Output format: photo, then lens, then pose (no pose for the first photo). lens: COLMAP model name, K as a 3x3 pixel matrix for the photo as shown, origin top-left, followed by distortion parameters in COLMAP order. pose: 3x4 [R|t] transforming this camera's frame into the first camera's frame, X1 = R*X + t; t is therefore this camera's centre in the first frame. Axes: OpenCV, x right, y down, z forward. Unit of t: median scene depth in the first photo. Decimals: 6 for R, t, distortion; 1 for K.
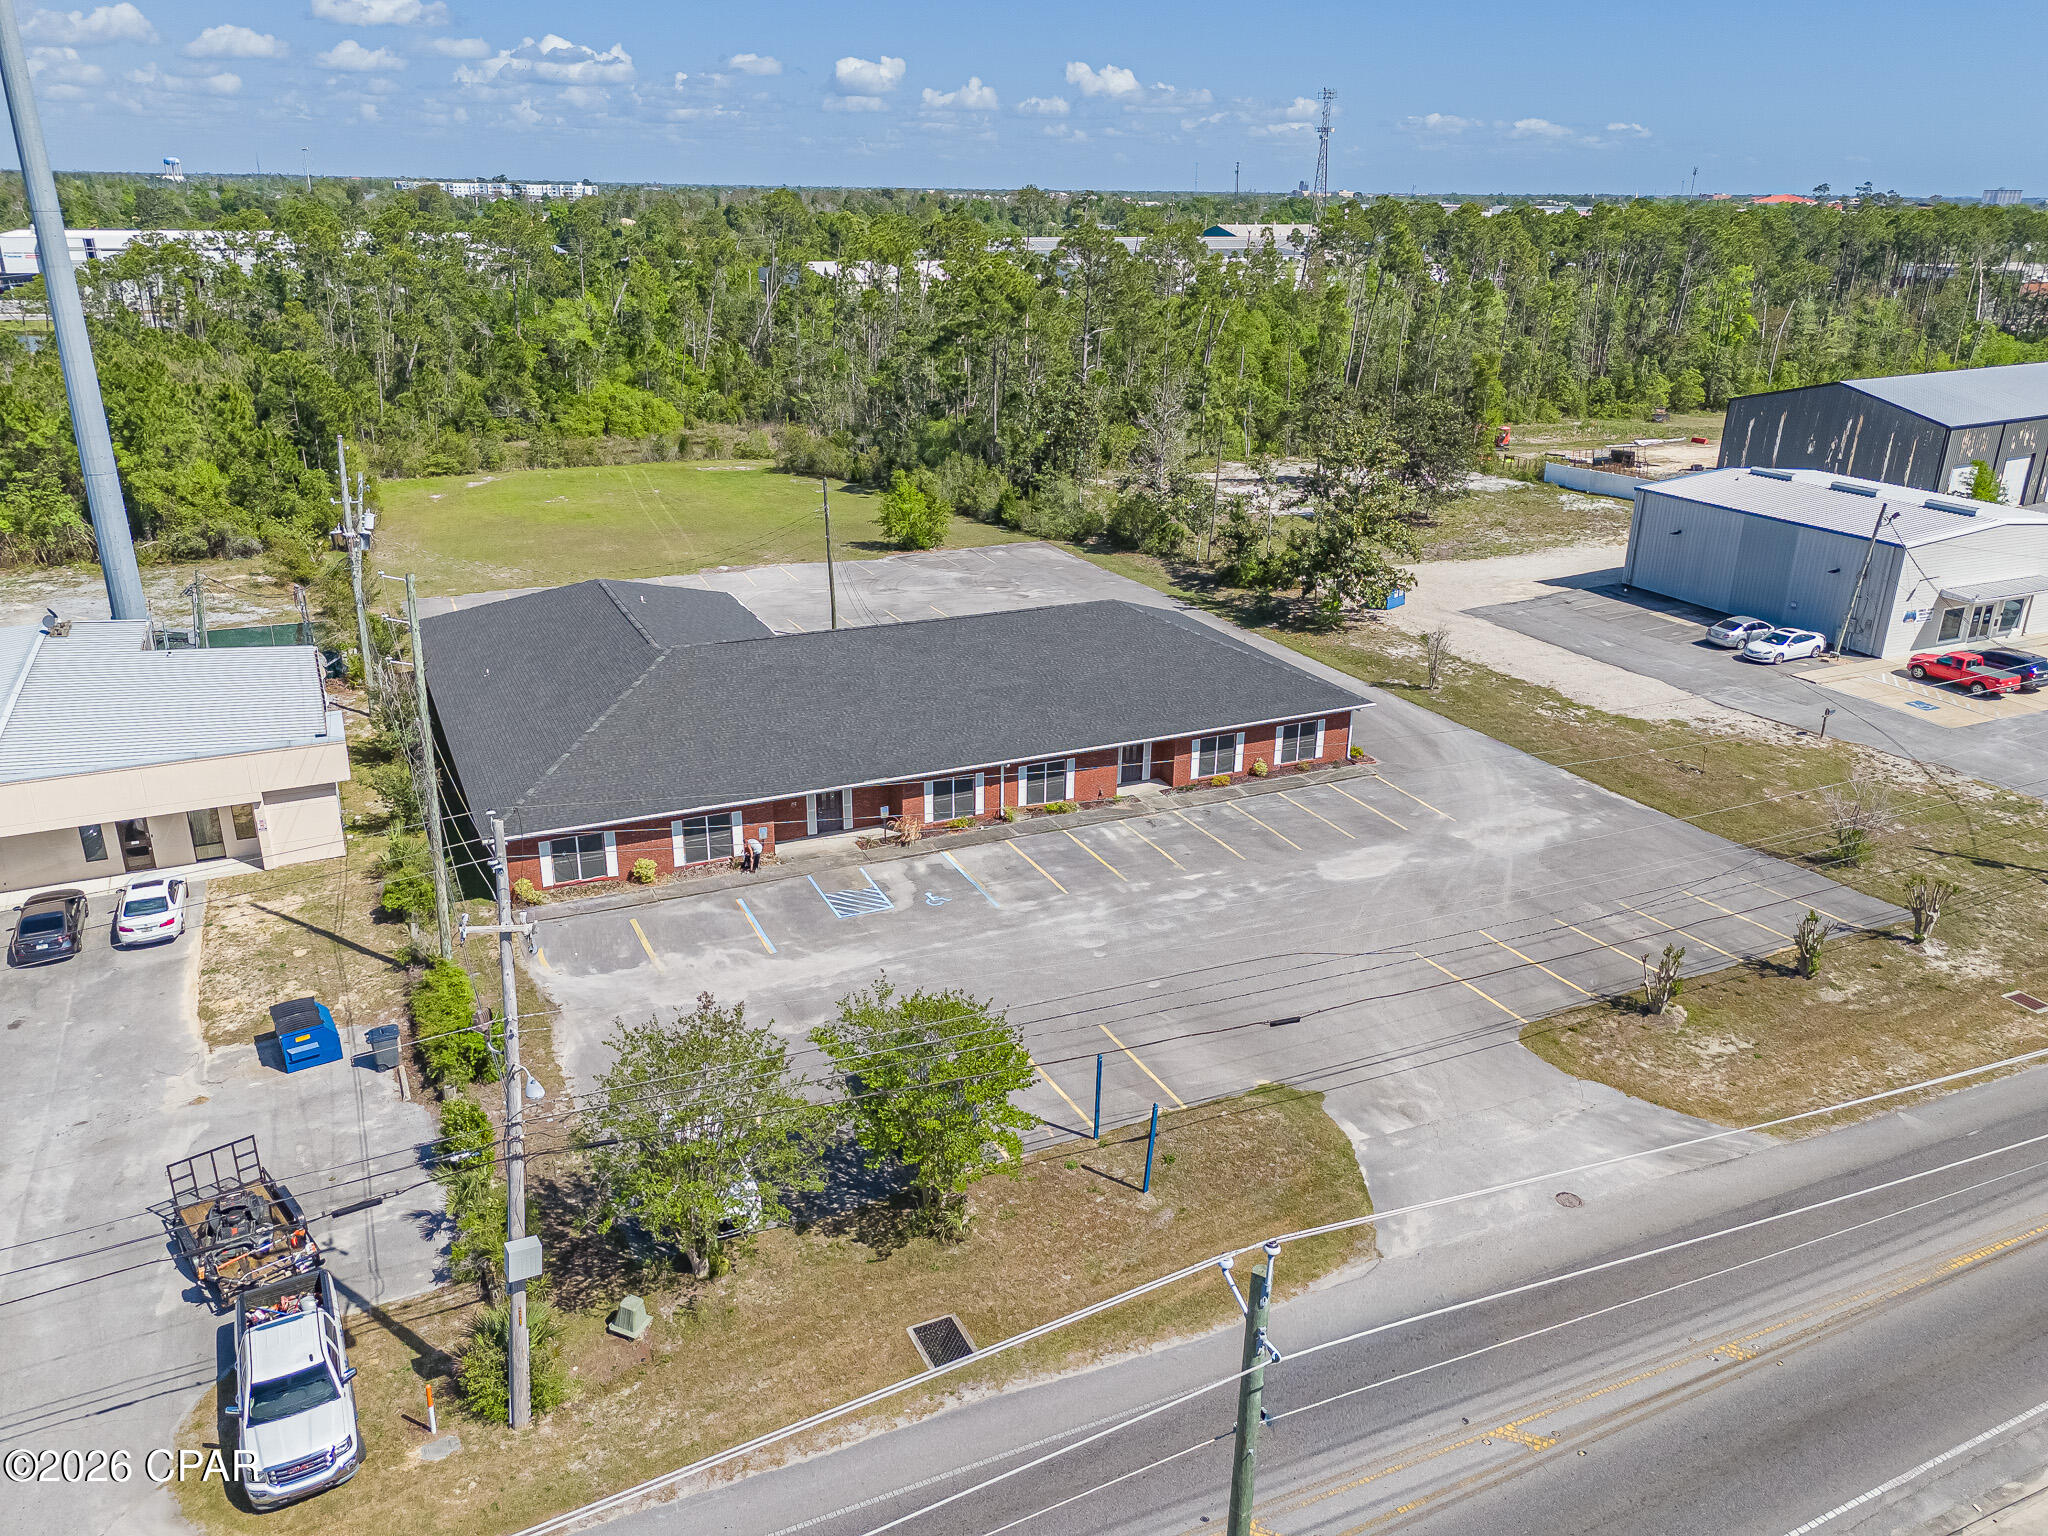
lens RADIAL K [[1521.3, 0, 1039.0], [0, 1521.3, 762.8], [0, 0, 1]] dist [0.078133, -0.081466]
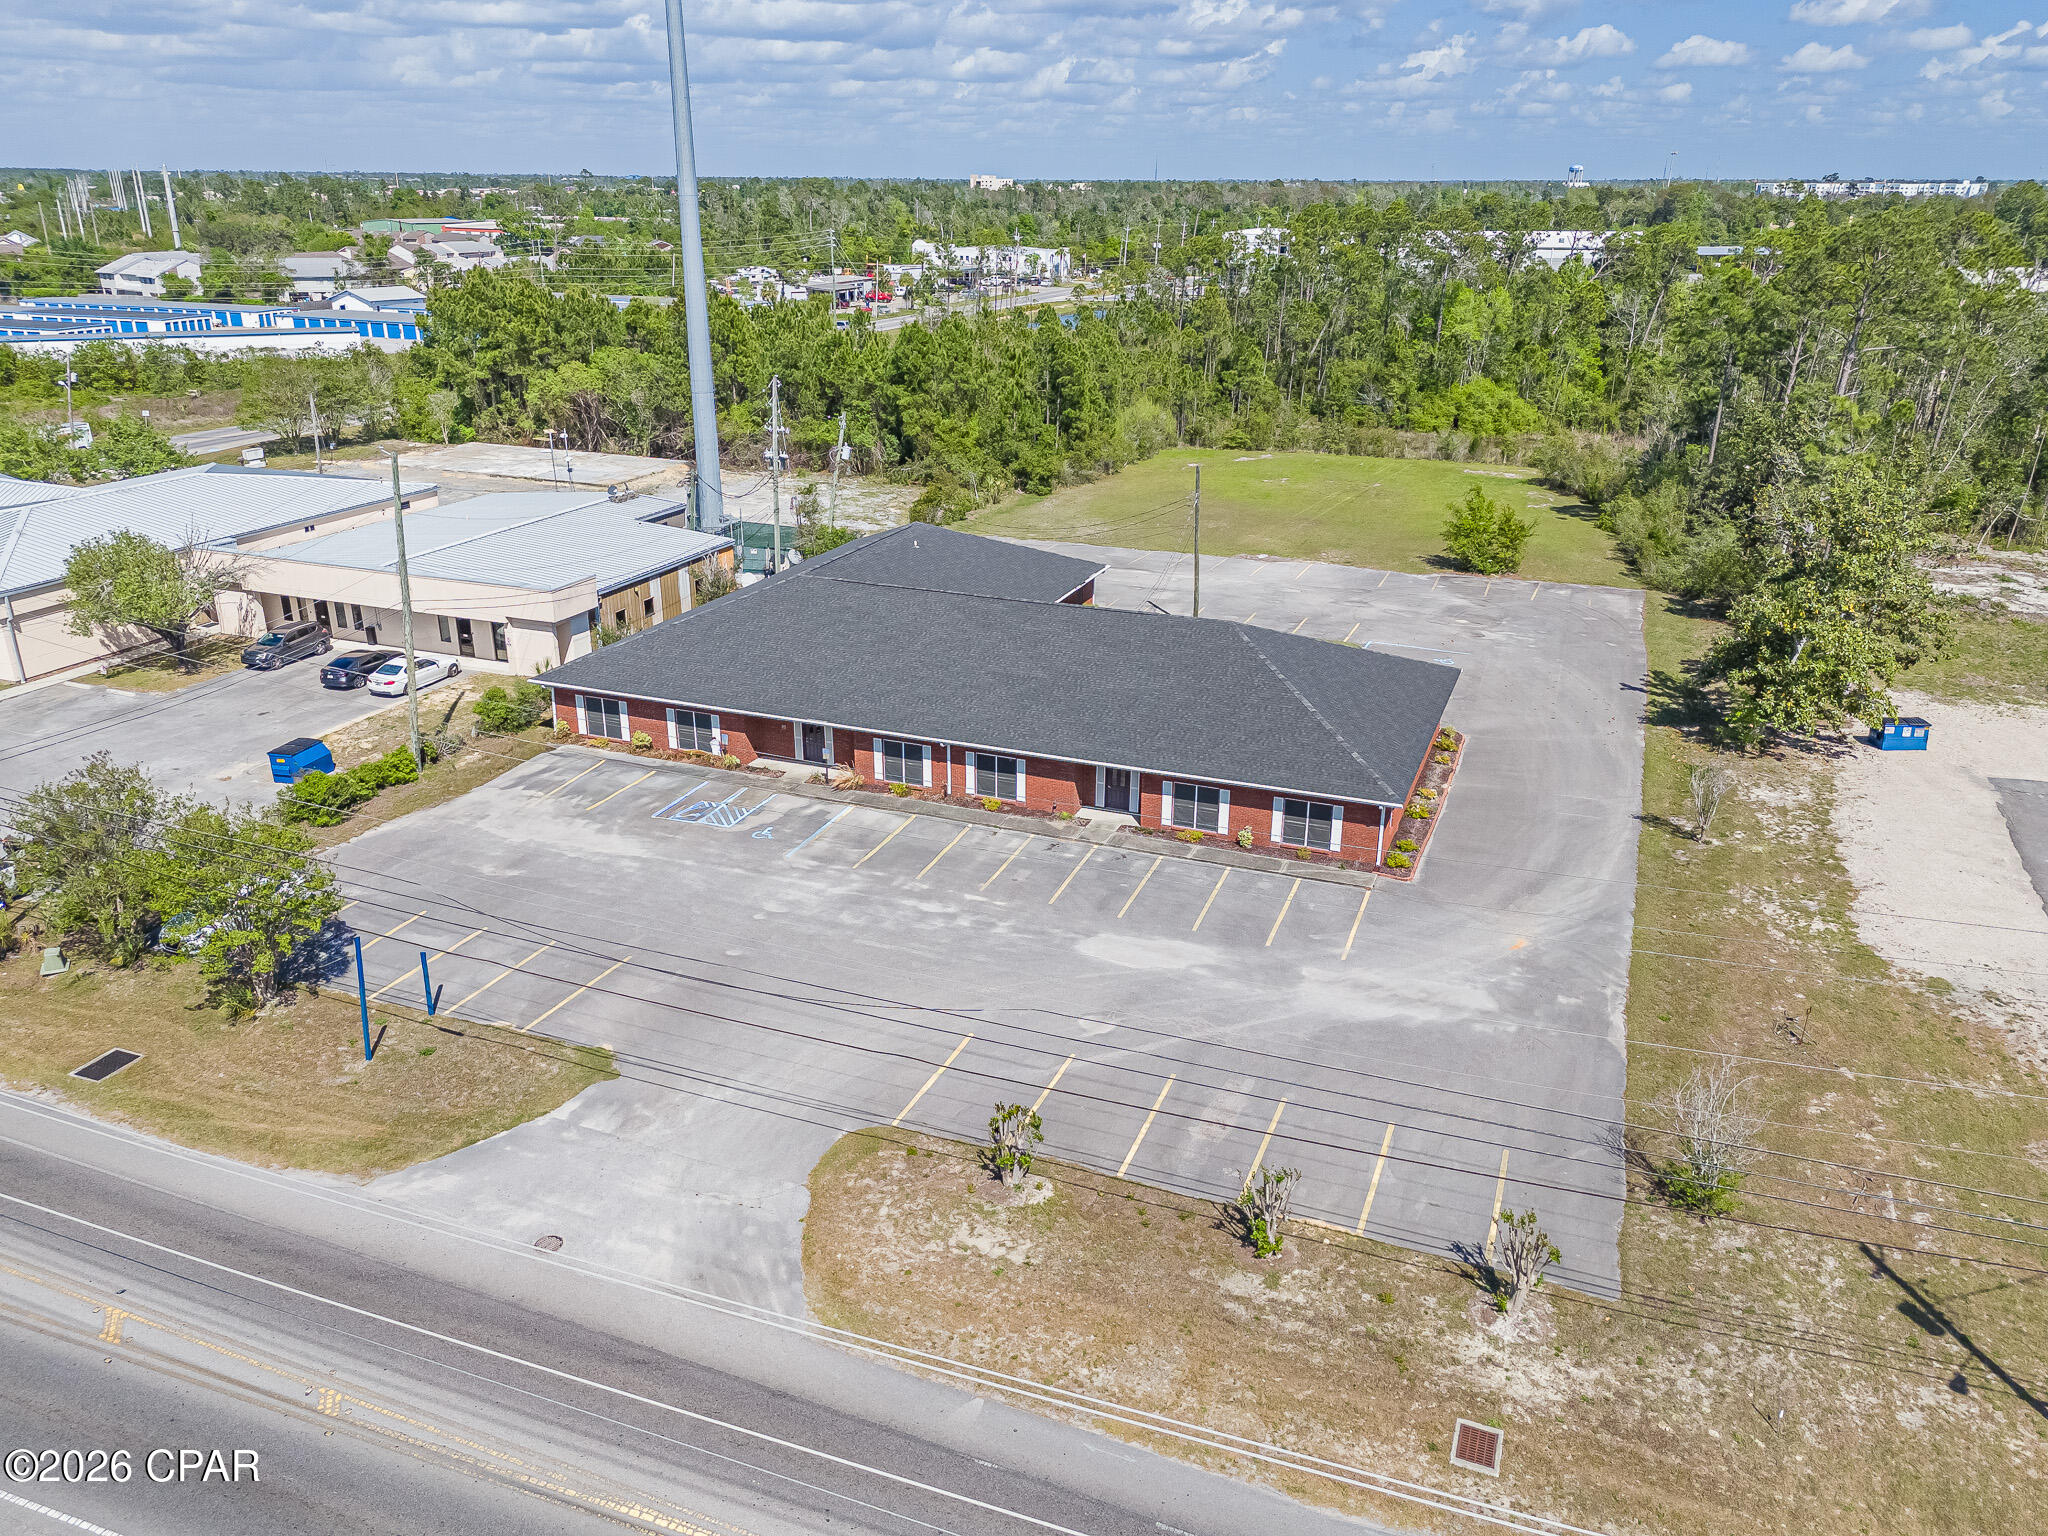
lens RADIAL K [[1522.7, 0, 1024.0], [0, 1522.7, 768.0], [0, 0, 1]] dist [0.065087, -0.052264]
pose [[0.679066, 0.255537, -0.688164, 0.710078], [-0.255498, 0.961116, 0.104773, -0.102183], [0.688179, 0.104677, 0.717950, 0.328662]]
